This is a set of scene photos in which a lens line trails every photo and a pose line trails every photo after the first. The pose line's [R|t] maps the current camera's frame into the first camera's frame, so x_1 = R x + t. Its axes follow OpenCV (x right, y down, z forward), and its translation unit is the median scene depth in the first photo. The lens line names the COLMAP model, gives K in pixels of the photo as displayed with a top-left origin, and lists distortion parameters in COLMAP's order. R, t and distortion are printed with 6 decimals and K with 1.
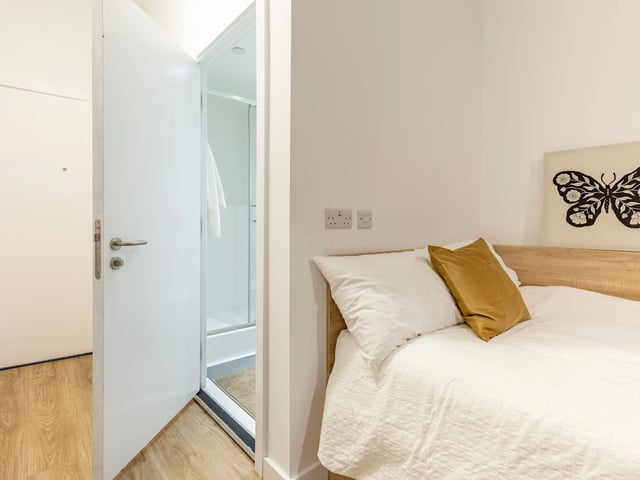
lens RADIAL K [[331.5, 0, 321.1], [0, 331.5, 224.7], [0, 0, 1]] dist [-0.000824, -0.000495]
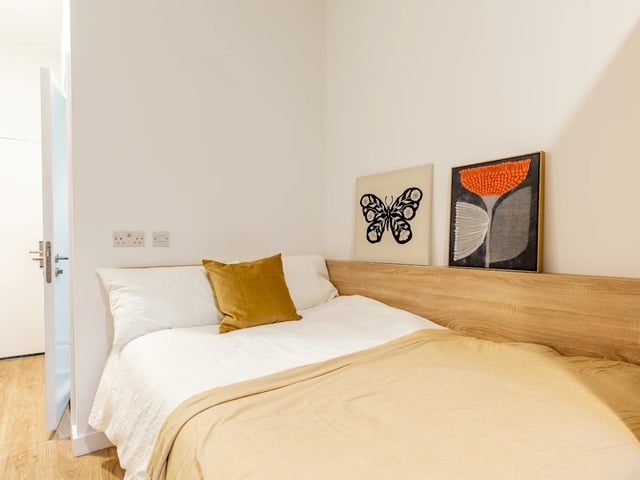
lens RADIAL K [[364.2, 0, 320.0], [0, 364.2, 240.0], [0, 0, 1]] dist [0.001374, 0.000277]
pose [[0.997824, -0.010911, -0.065031, 0.718713], [0.010416, 0.999914, -0.007955, 0.004098], [0.065113, 0.007260, 0.997852, -0.277796]]
